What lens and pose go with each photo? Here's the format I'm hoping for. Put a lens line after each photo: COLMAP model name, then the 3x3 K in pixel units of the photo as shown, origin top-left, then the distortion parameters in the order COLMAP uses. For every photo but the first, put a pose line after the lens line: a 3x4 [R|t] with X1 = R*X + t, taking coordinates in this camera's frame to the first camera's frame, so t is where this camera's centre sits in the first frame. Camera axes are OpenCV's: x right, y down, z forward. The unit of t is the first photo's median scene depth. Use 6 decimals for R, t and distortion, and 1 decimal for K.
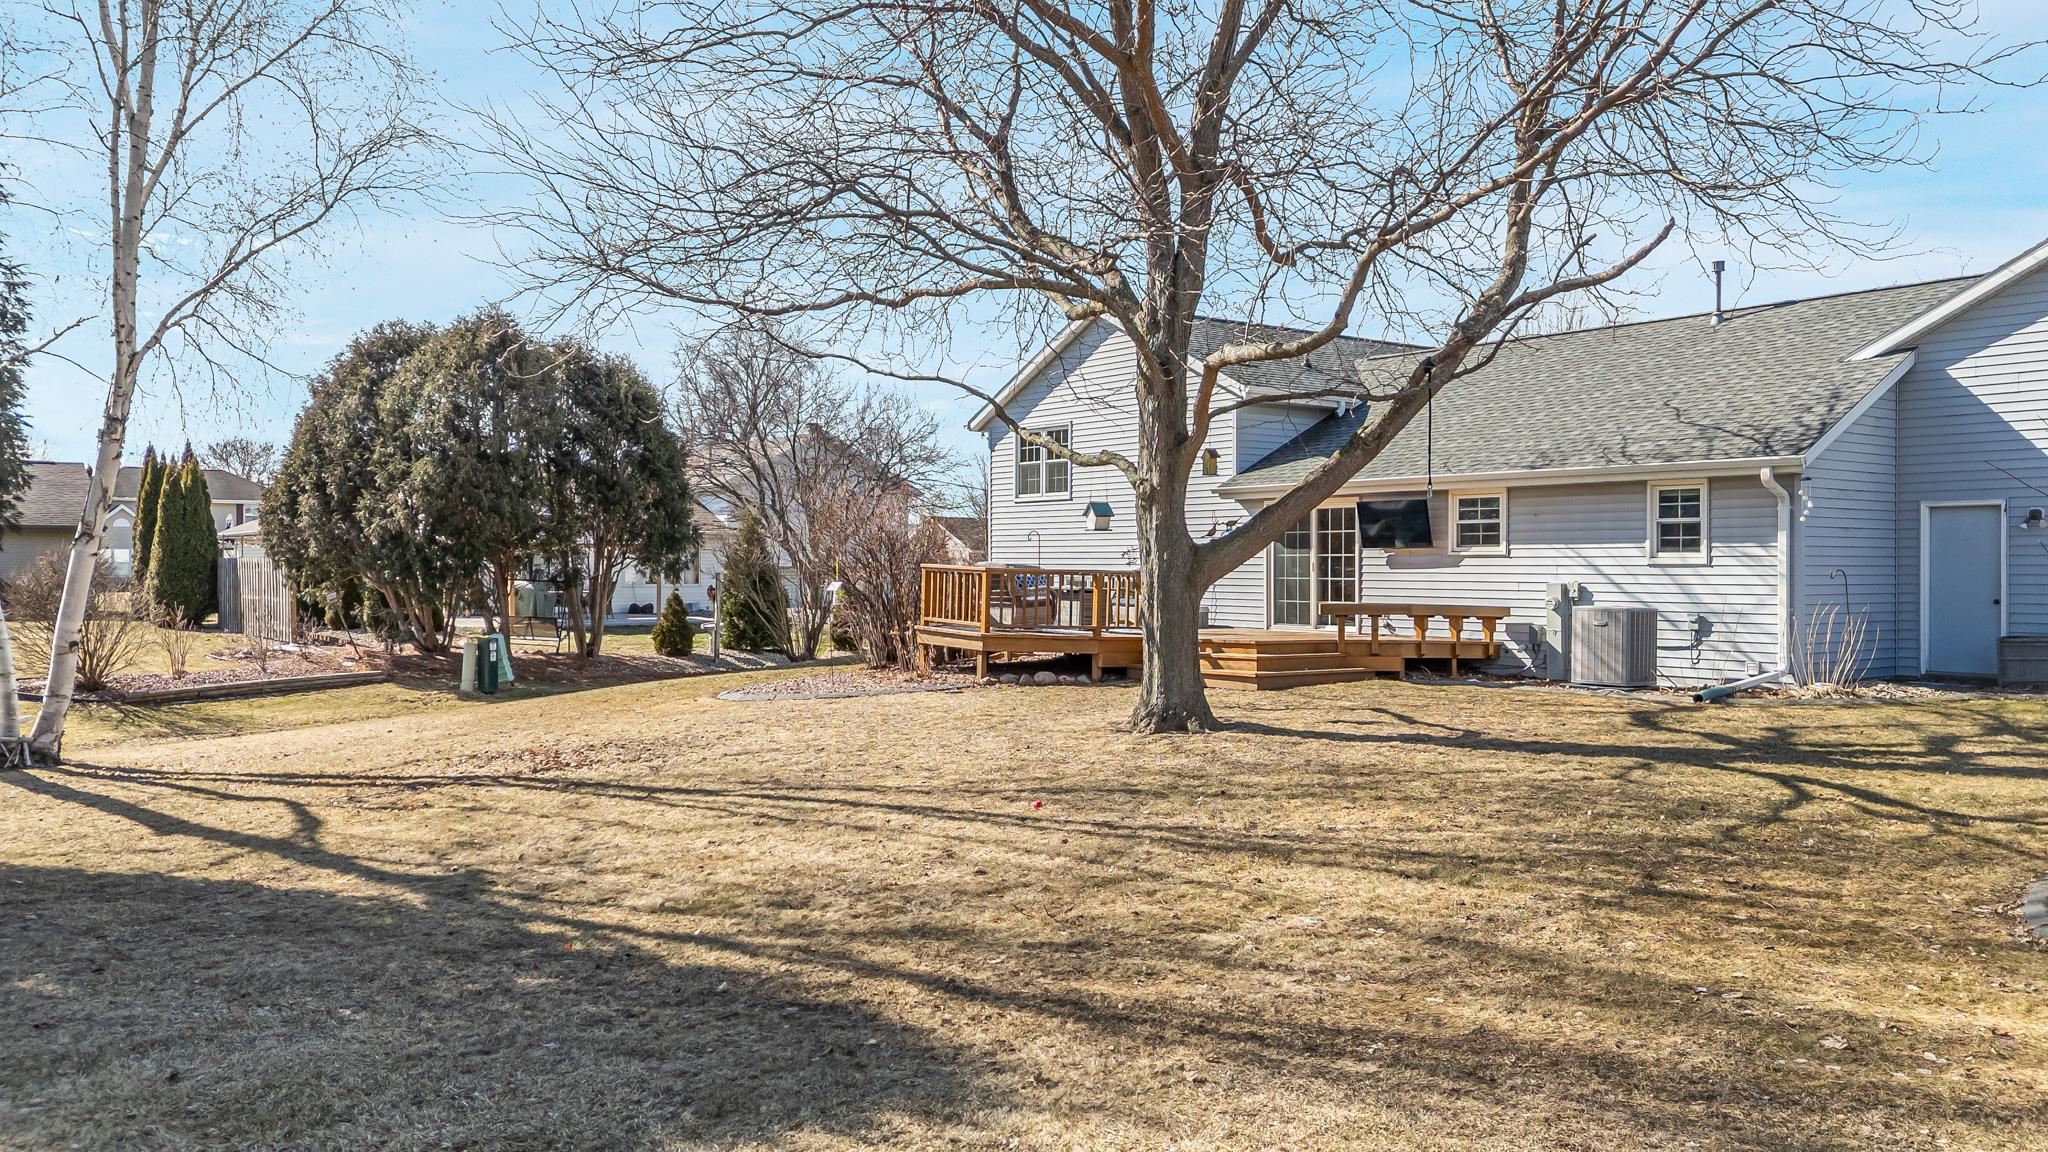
lens RADIAL K [[1517.2, 0, 1025.3], [0, 1517.2, 553.0], [0, 0, 1]] dist [0.081580, -0.077133]
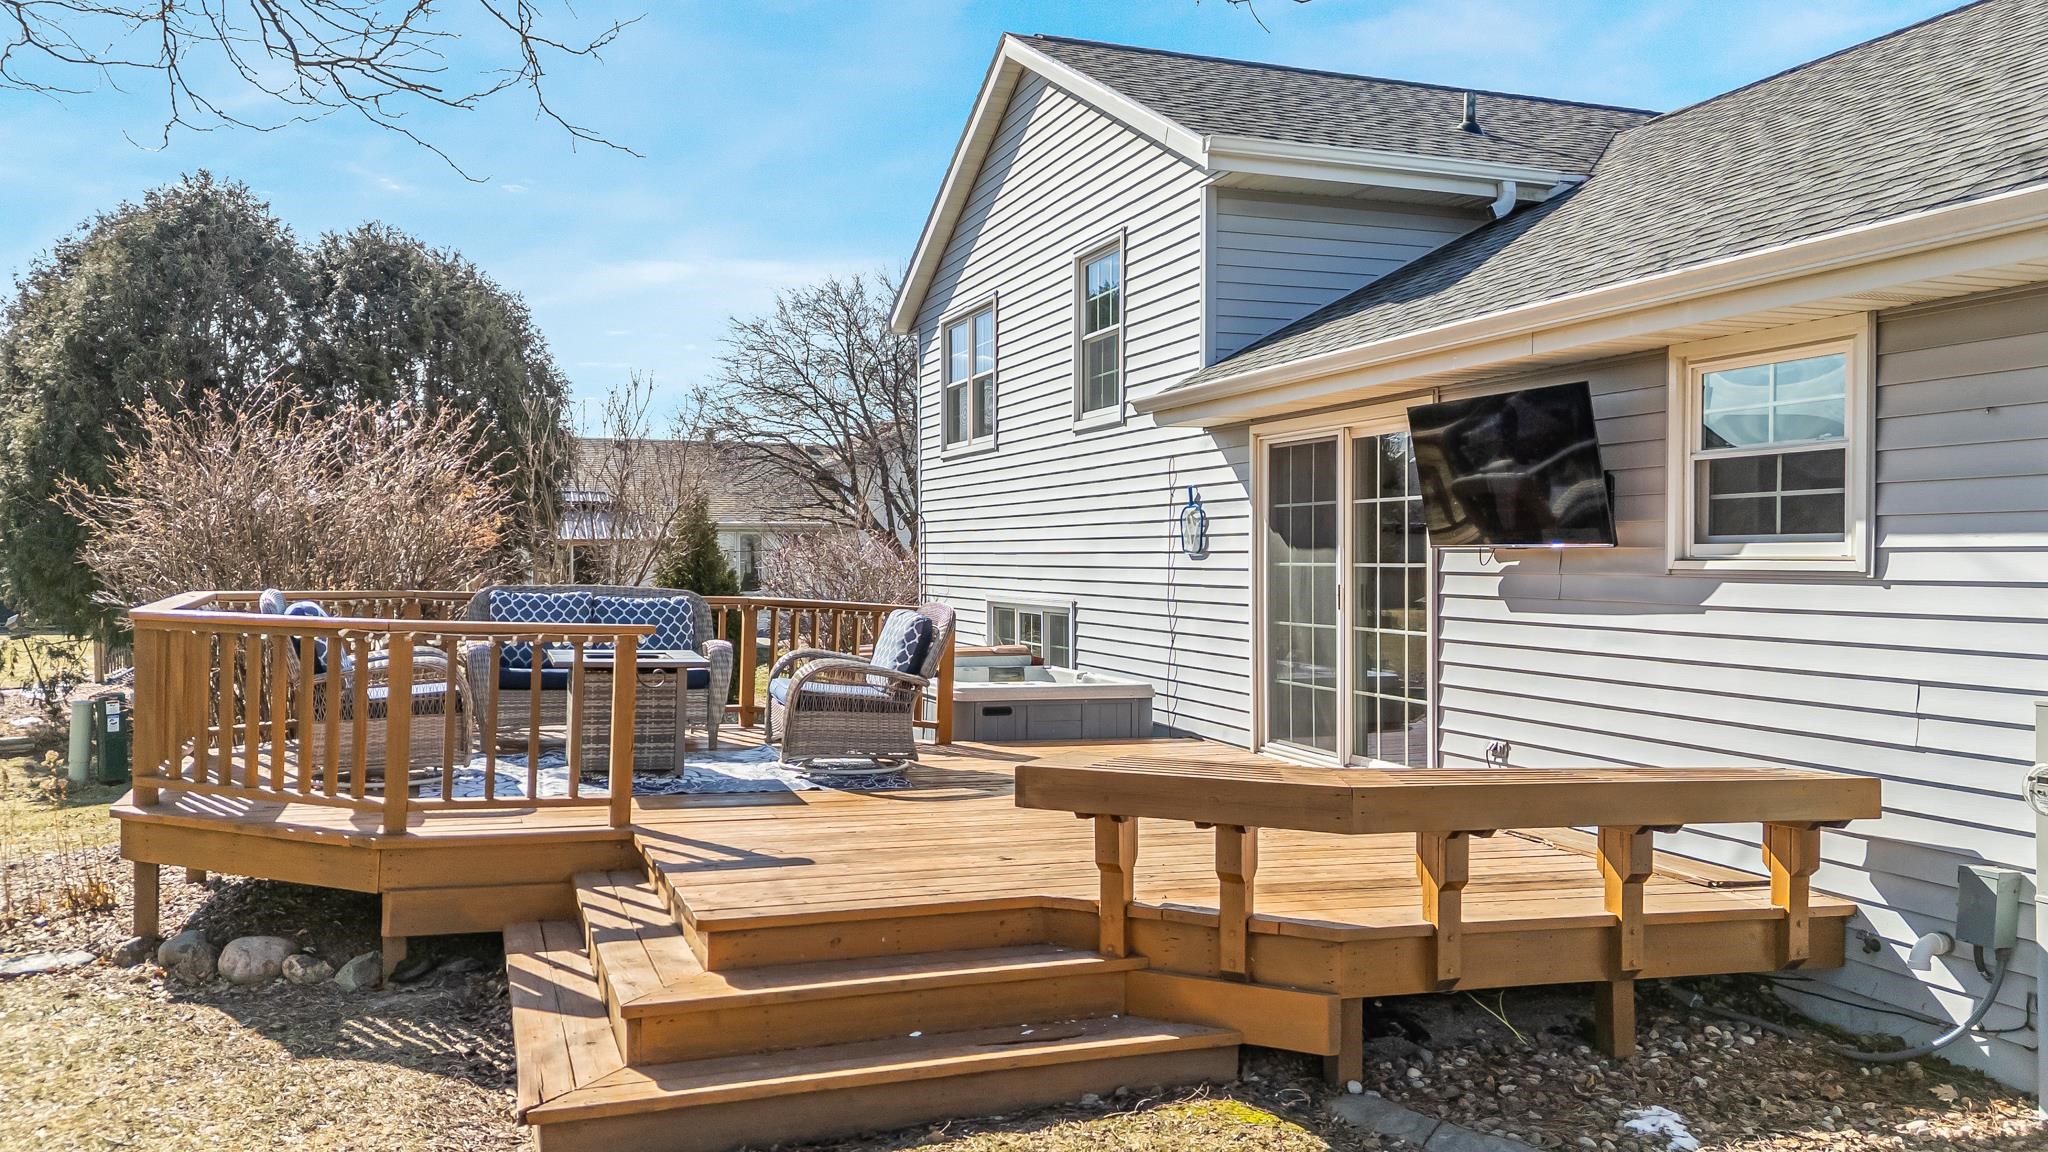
lens RADIAL K [[1517.2, 0, 1025.3], [0, 1517.2, 553.0], [0, 0, 1]] dist [0.081580, -0.077133]
pose [[0.953521, -0.002470, -0.301315, 0.257229], [0.004364, 0.999975, 0.005612, -0.004245], [0.301293, -0.006666, 0.953508, 0.707281]]
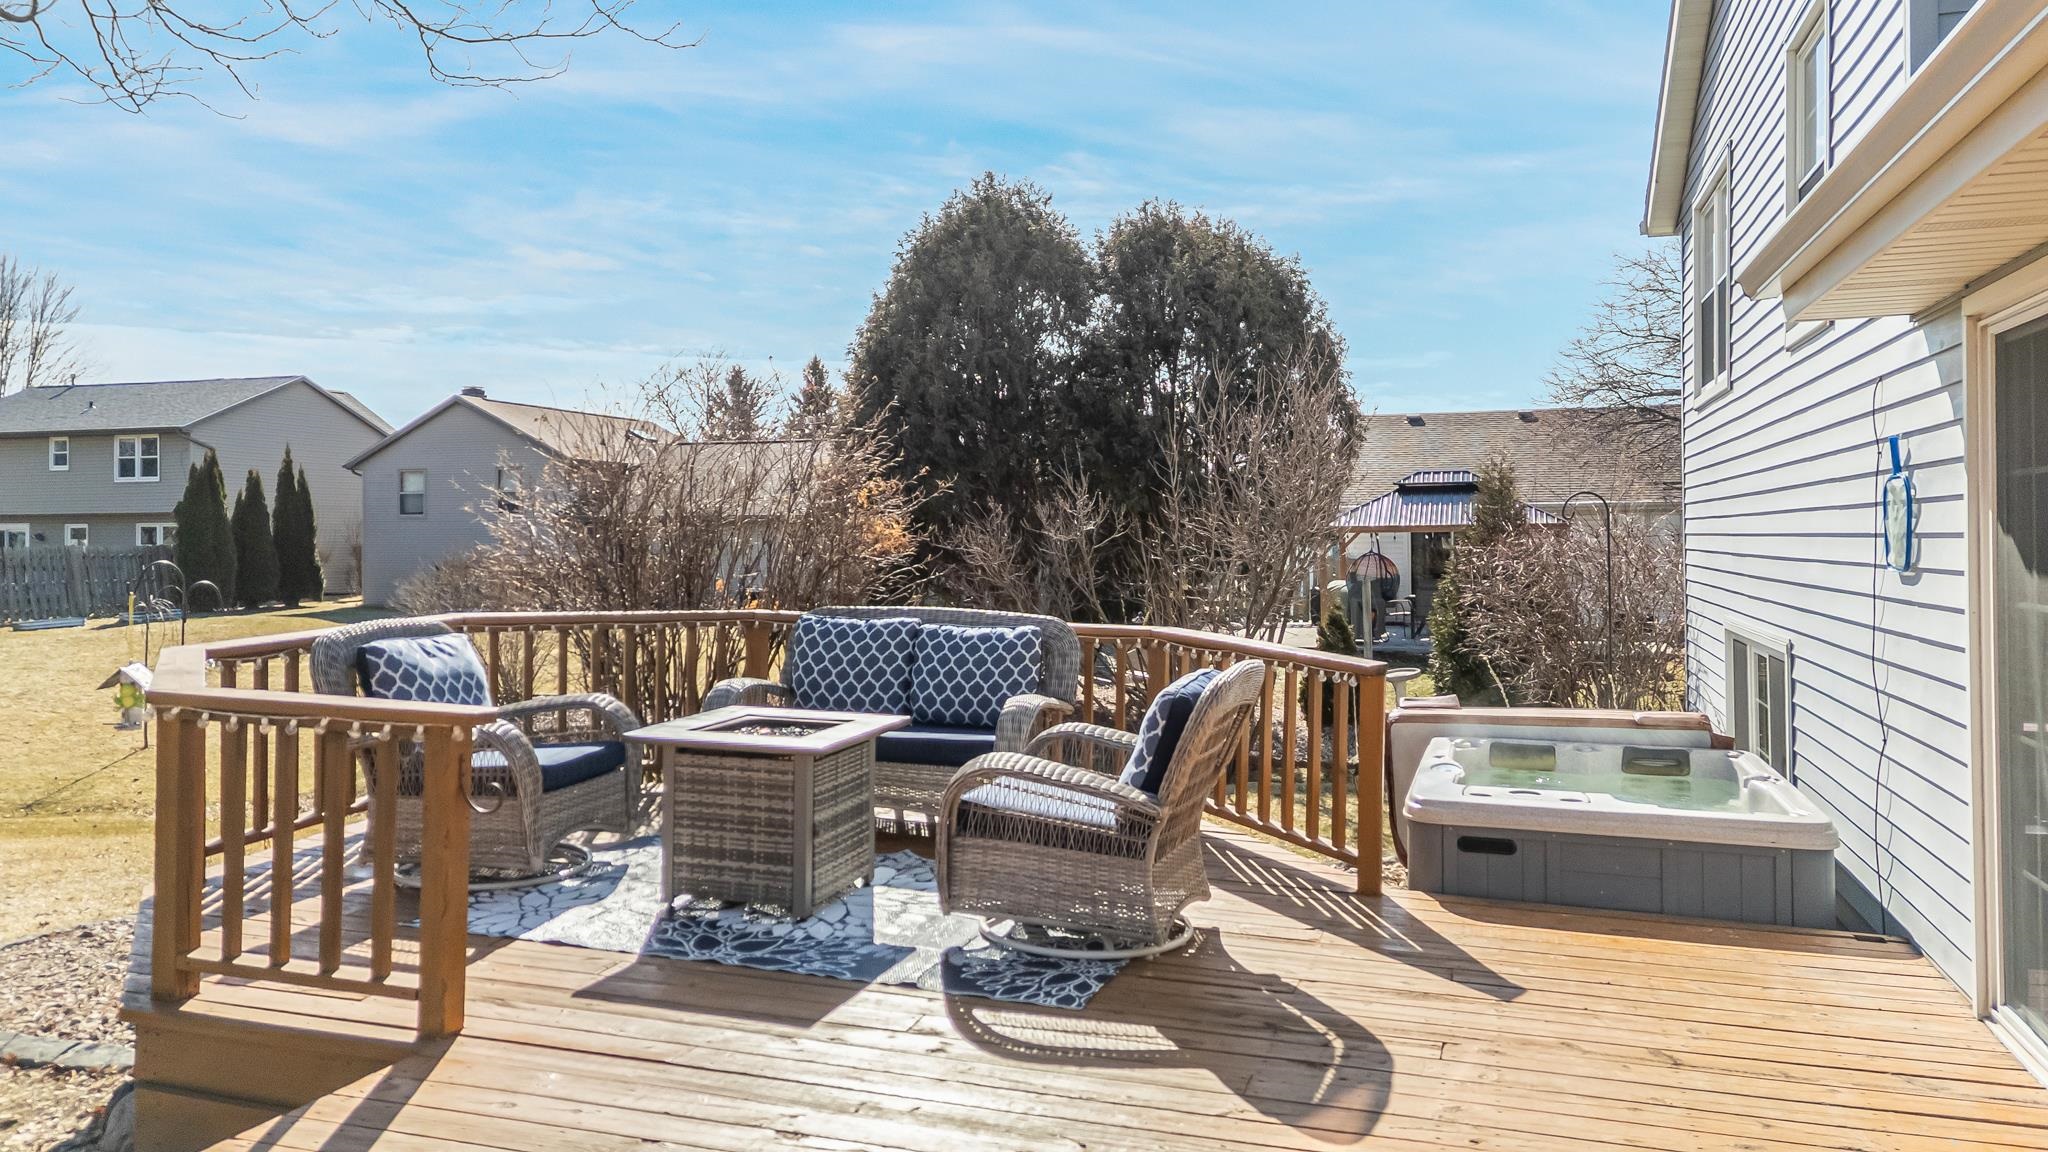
lens RADIAL K [[1510.2, 0, 1019.5], [0, 1510.2, 510.8], [0, 0, 1]] dist [0.084176, -0.002254]
pose [[0.558759, -0.020753, -0.829070, 0.286288], [0.014496, 0.999779, -0.015257, -0.008927], [0.829203, -0.003494, 0.558936, 0.932392]]
